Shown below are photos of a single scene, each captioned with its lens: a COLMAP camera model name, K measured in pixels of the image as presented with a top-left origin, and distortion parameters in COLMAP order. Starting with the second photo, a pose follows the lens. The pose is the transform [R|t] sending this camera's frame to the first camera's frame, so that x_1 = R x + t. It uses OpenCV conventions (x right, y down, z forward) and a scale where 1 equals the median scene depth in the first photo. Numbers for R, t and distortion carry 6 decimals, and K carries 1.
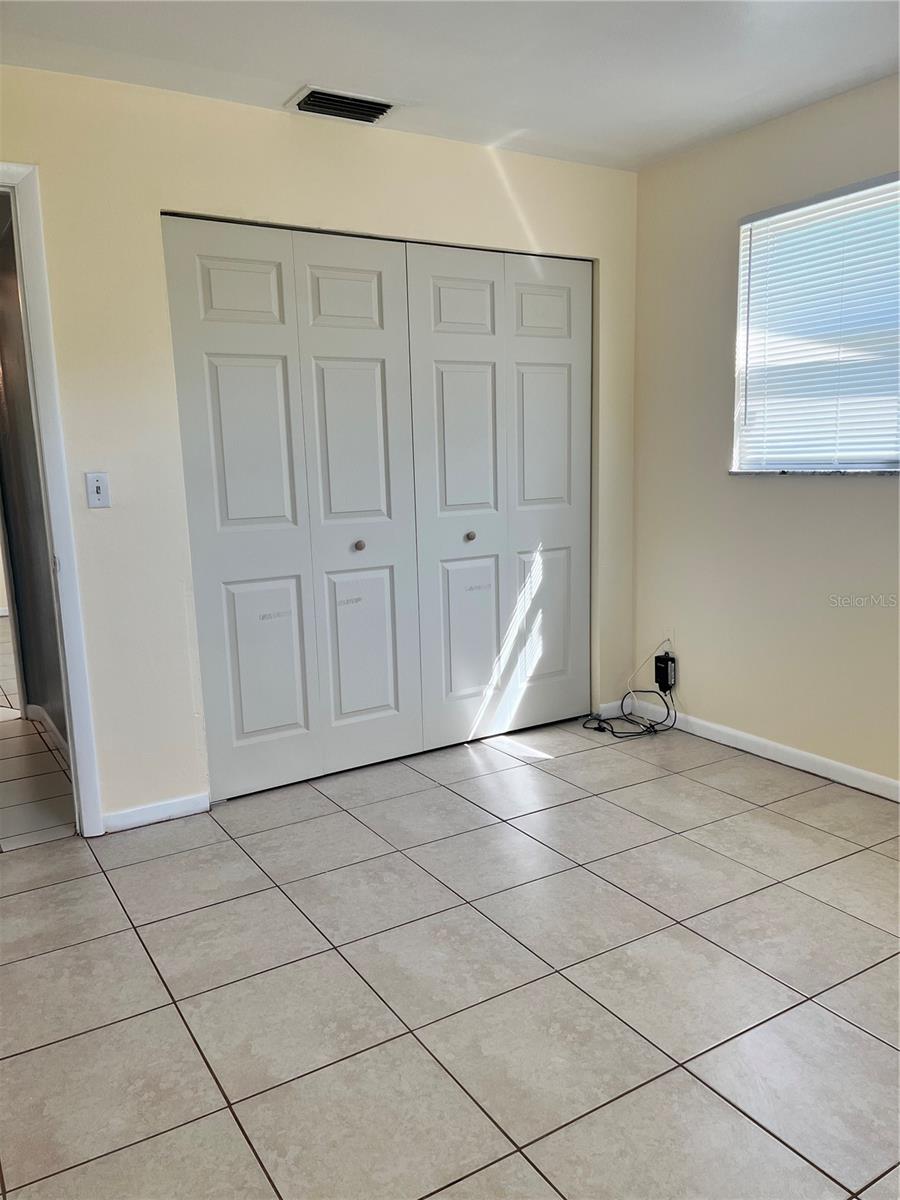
lens RADIAL K [[904.9, 0, 449.5], [0, 904.9, 597.5], [0, 0, 1]] dist [0.055708, -0.084278]
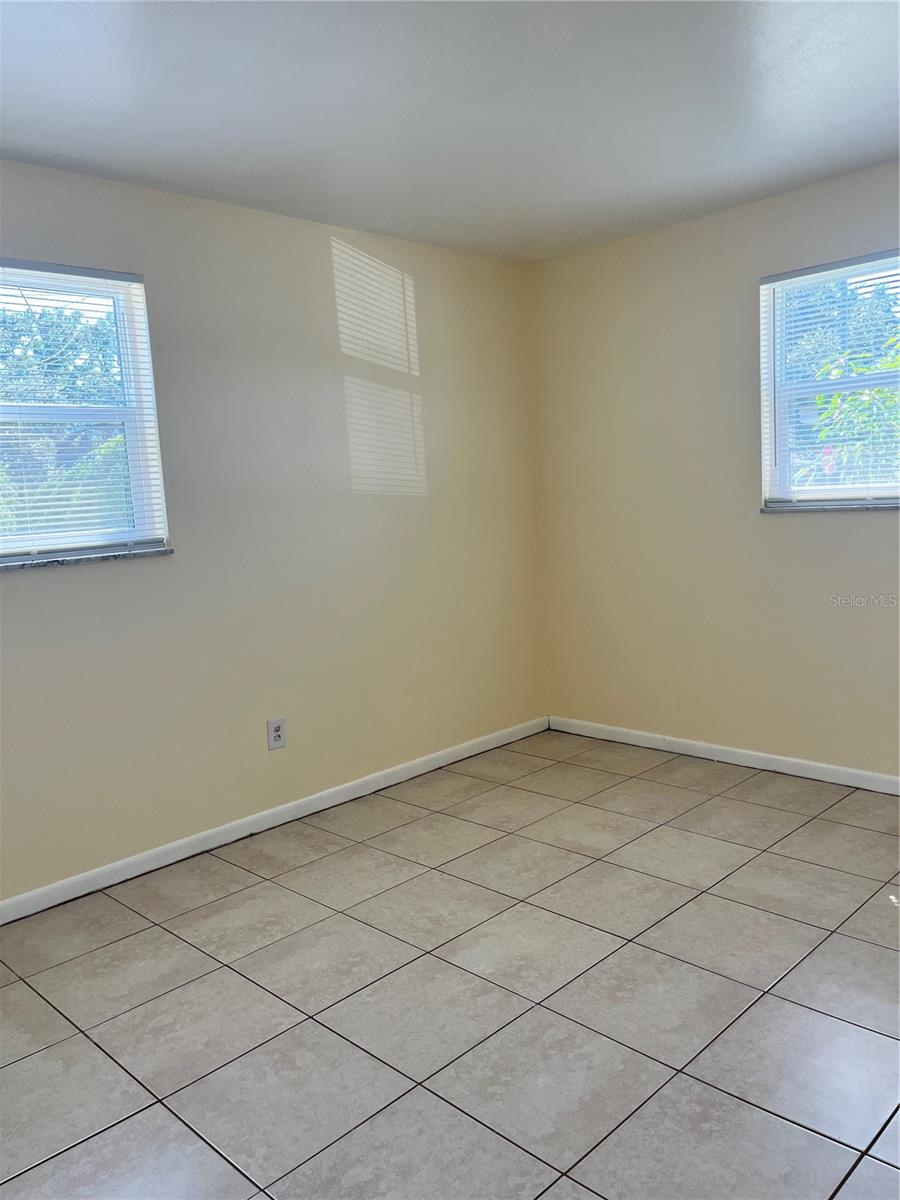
lens RADIAL K [[904.9, 0, 469.7], [0, 904.9, 603.1], [0, 0, 1]] dist [0.055708, -0.084278]
pose [[-0.236050, -0.085058, 0.968011, -0.629944], [0.221969, 0.965105, 0.138930, -0.146081], [-0.946050, 0.247663, -0.208932, 0.893032]]
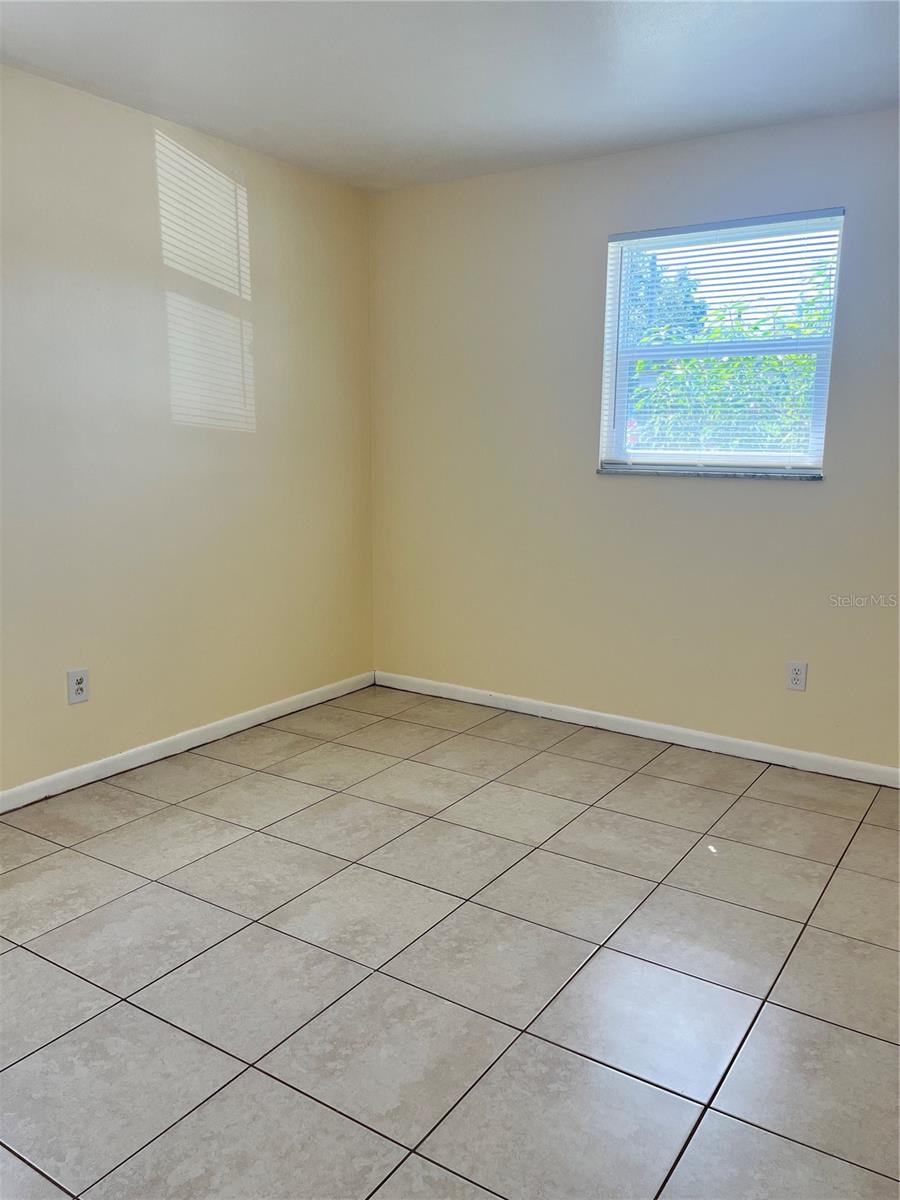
lens RADIAL K [[904.9, 0, 471.6], [0, 904.9, 605.8], [0, 0, 1]] dist [0.055708, -0.084278]
pose [[-0.430122, -0.145284, 0.891004, -0.571401], [0.148146, 0.962227, 0.228413, -0.139428], [-0.890532, 0.230244, -0.392352, 0.914390]]
